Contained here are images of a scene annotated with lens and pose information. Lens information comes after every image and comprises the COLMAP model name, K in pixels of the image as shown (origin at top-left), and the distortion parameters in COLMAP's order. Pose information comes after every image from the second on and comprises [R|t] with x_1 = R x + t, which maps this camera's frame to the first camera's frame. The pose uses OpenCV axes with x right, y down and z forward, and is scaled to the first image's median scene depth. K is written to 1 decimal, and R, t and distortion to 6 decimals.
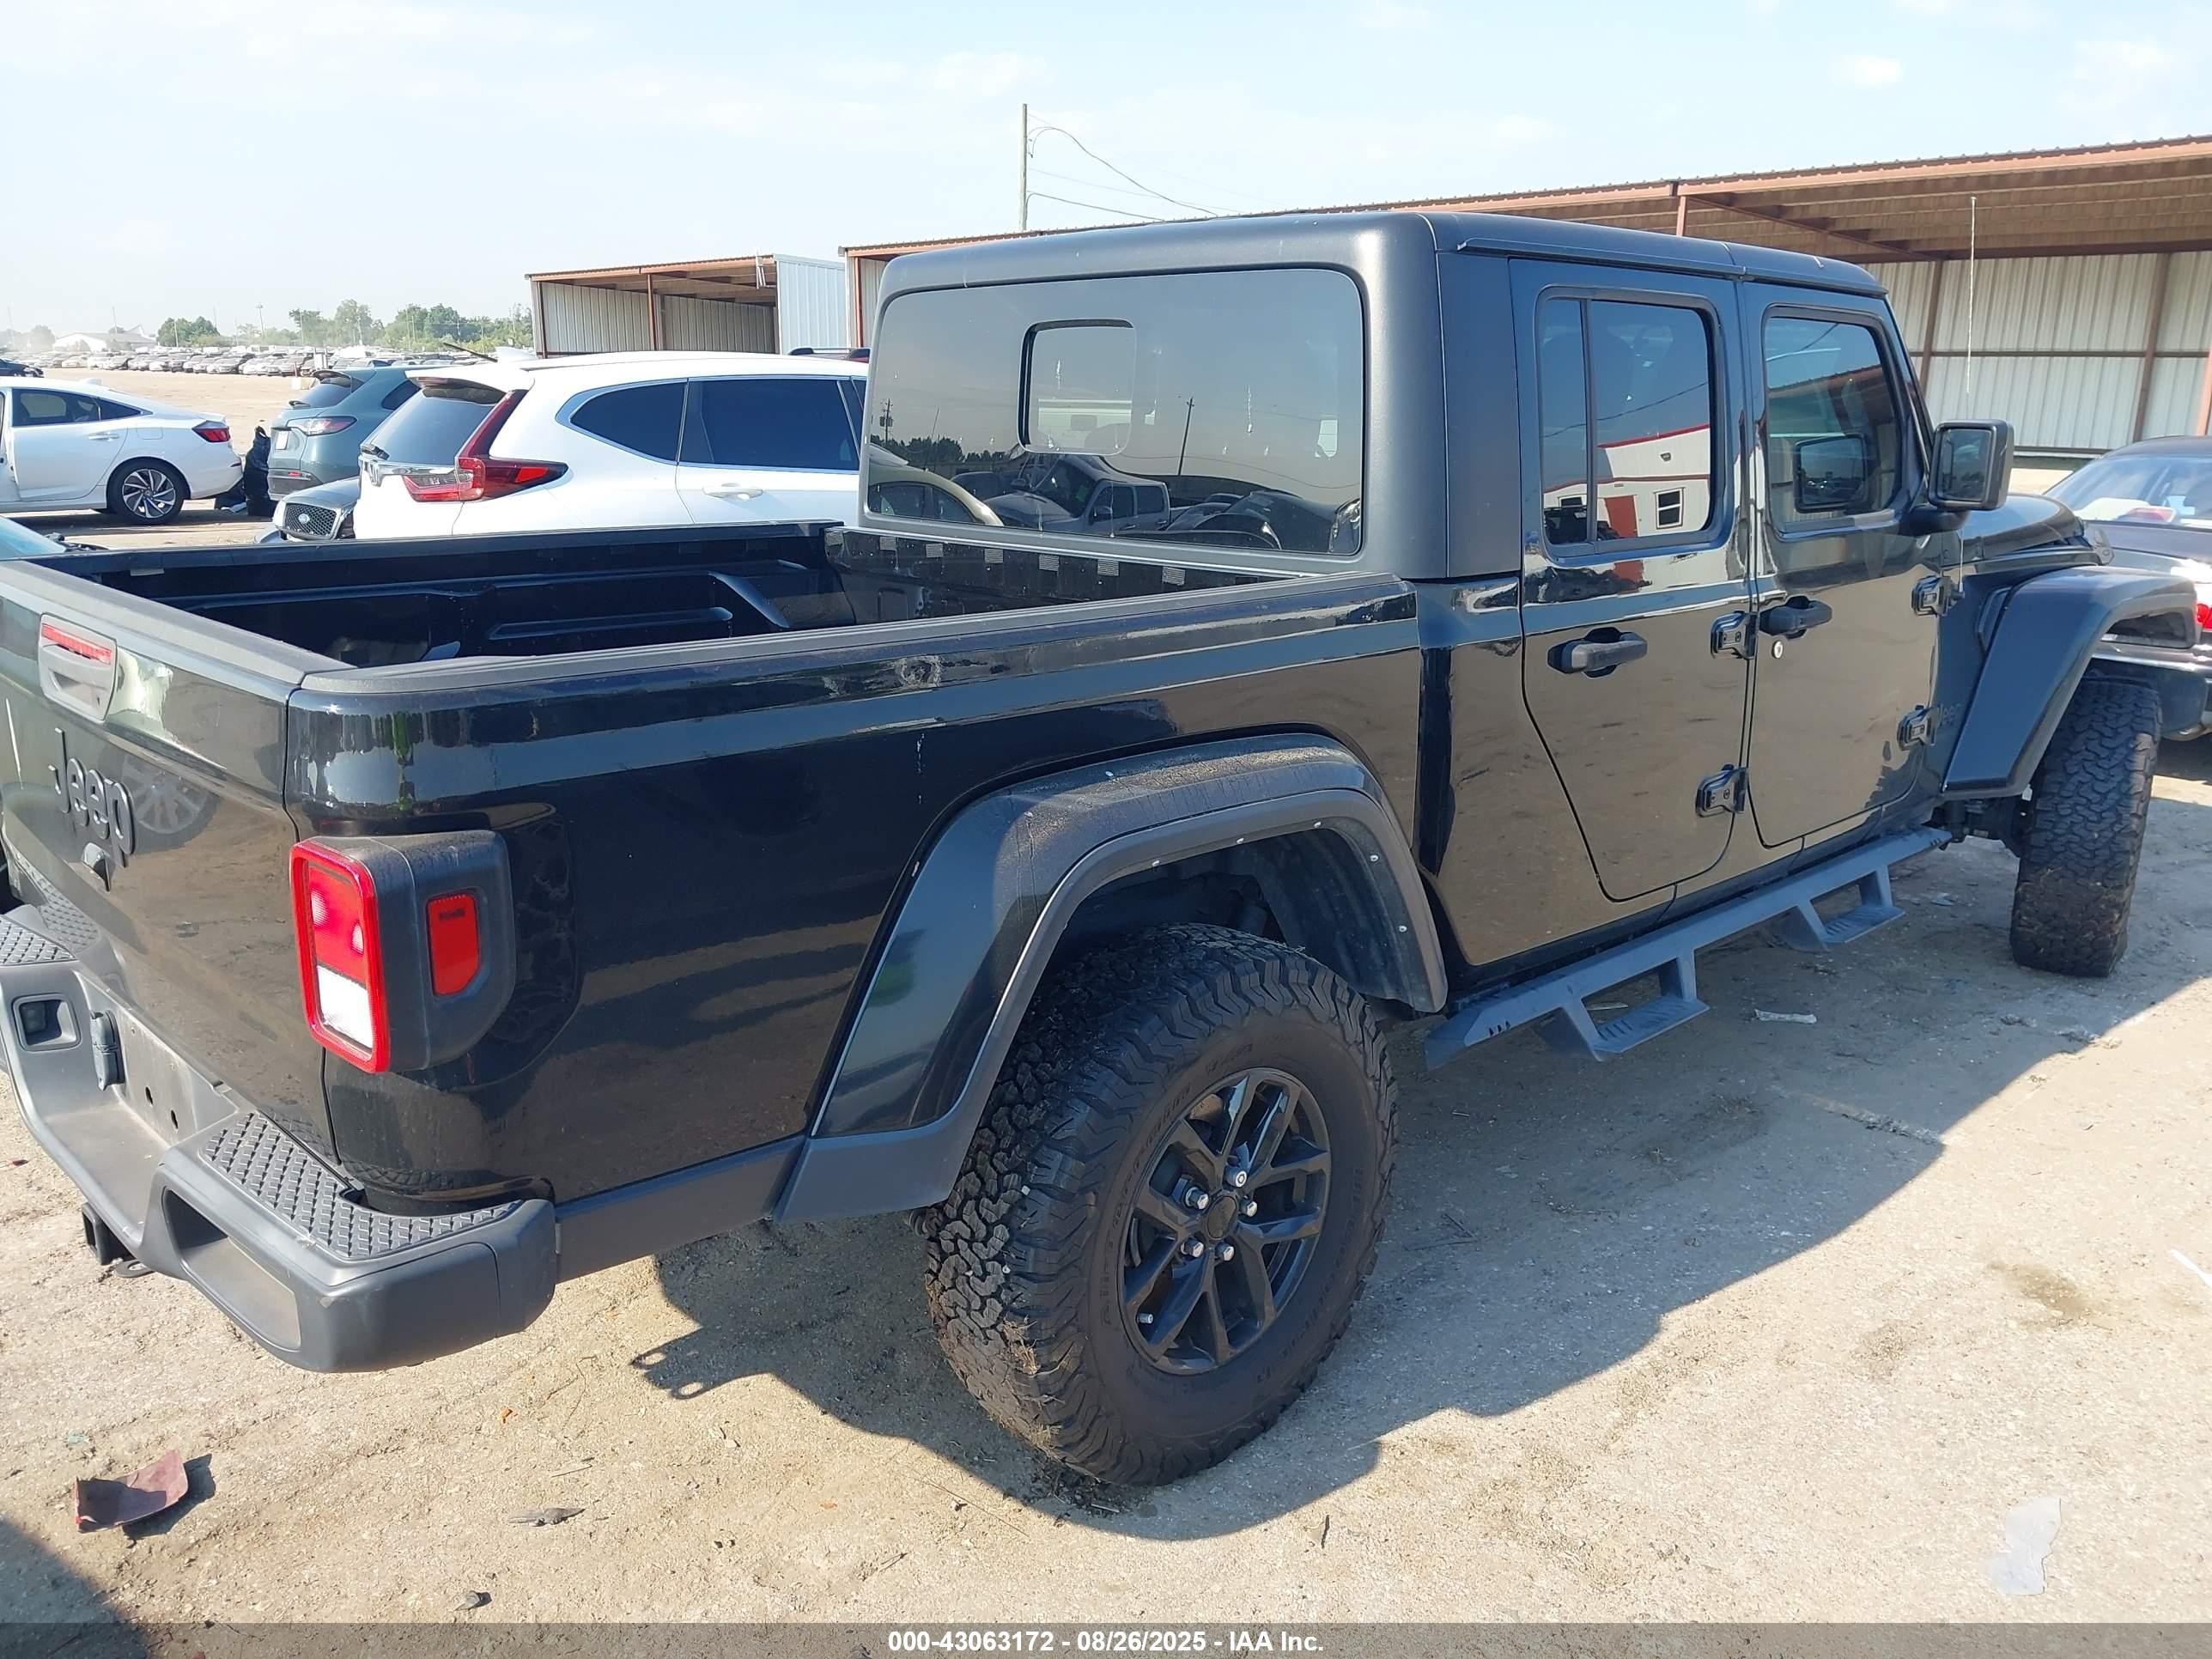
lens RADIAL K [[1736.8, 0, 1106.0], [0, 1736.8, 829.5], [0, 0, 1]] dist [-0.003018, 0.003641]
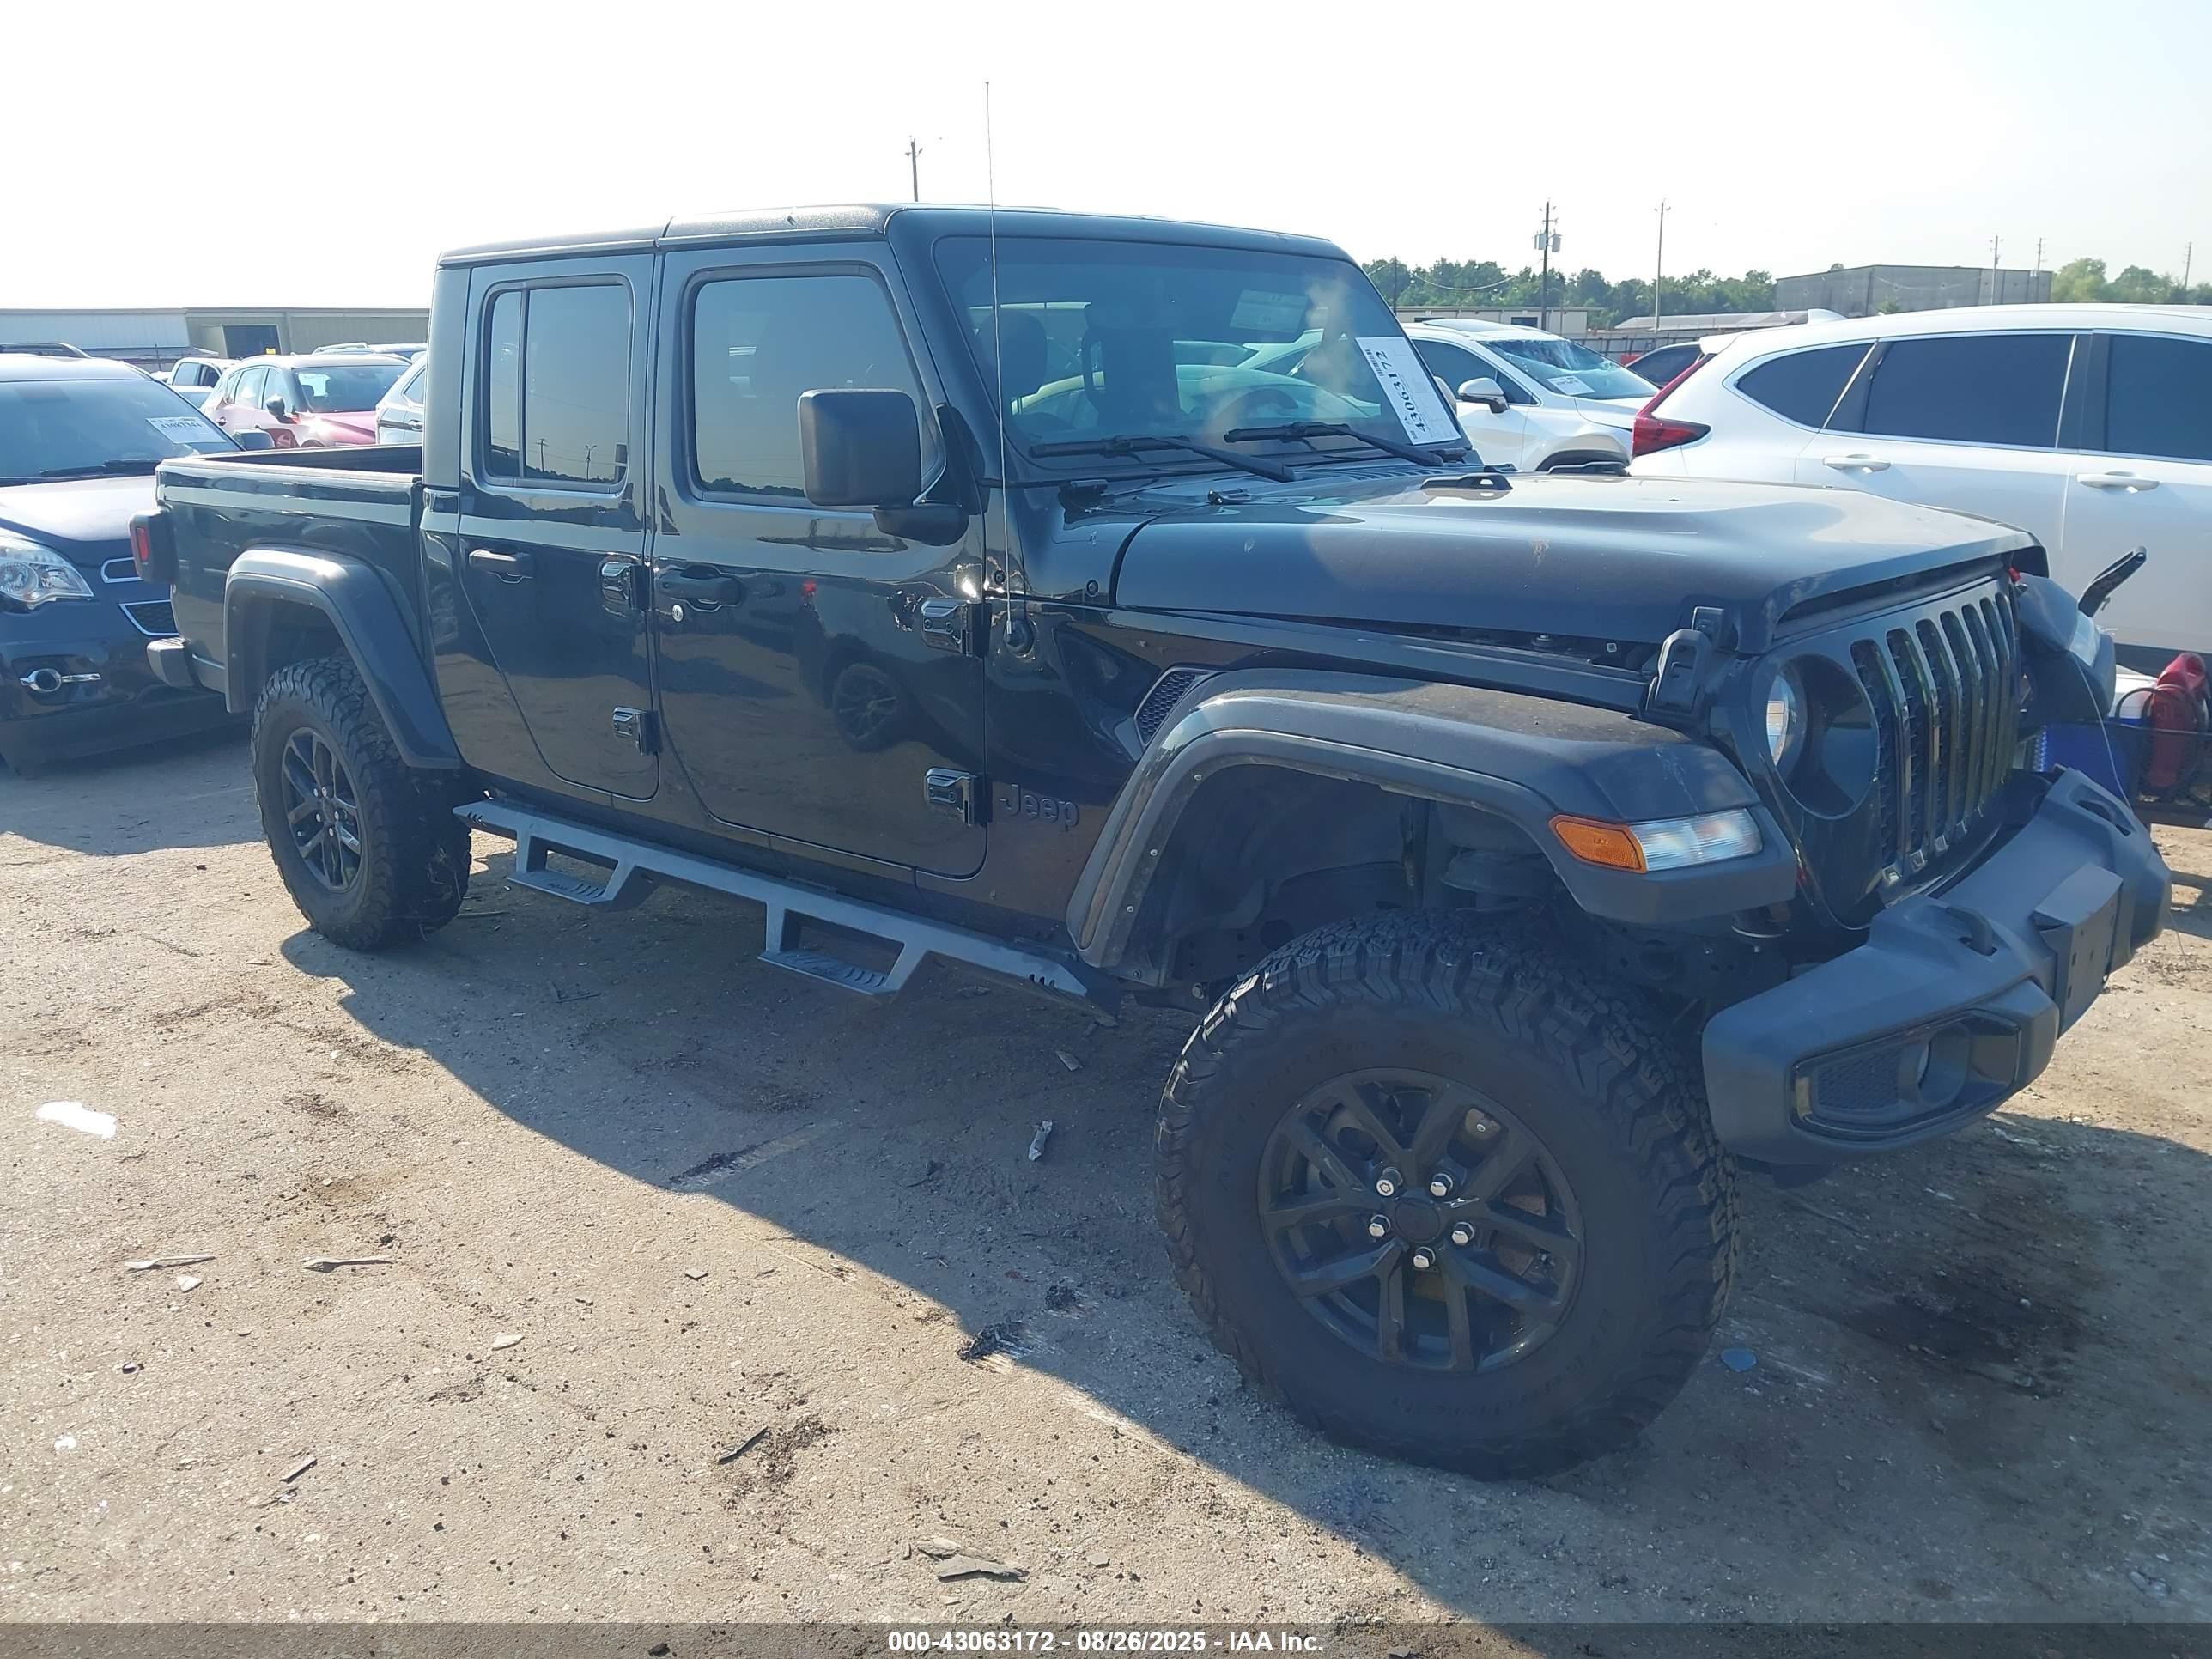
lens RADIAL K [[1745.3, 0, 1106.0], [0, 1745.3, 829.5], [0, 0, 1]] dist [0.004049, 0.005840]
pose [[0.091874, 0.247986, -0.964397, 1.275918], [-0.234055, 0.946737, 0.221148, -0.236424], [0.967873, 0.205404, 0.145023, 1.009005]]
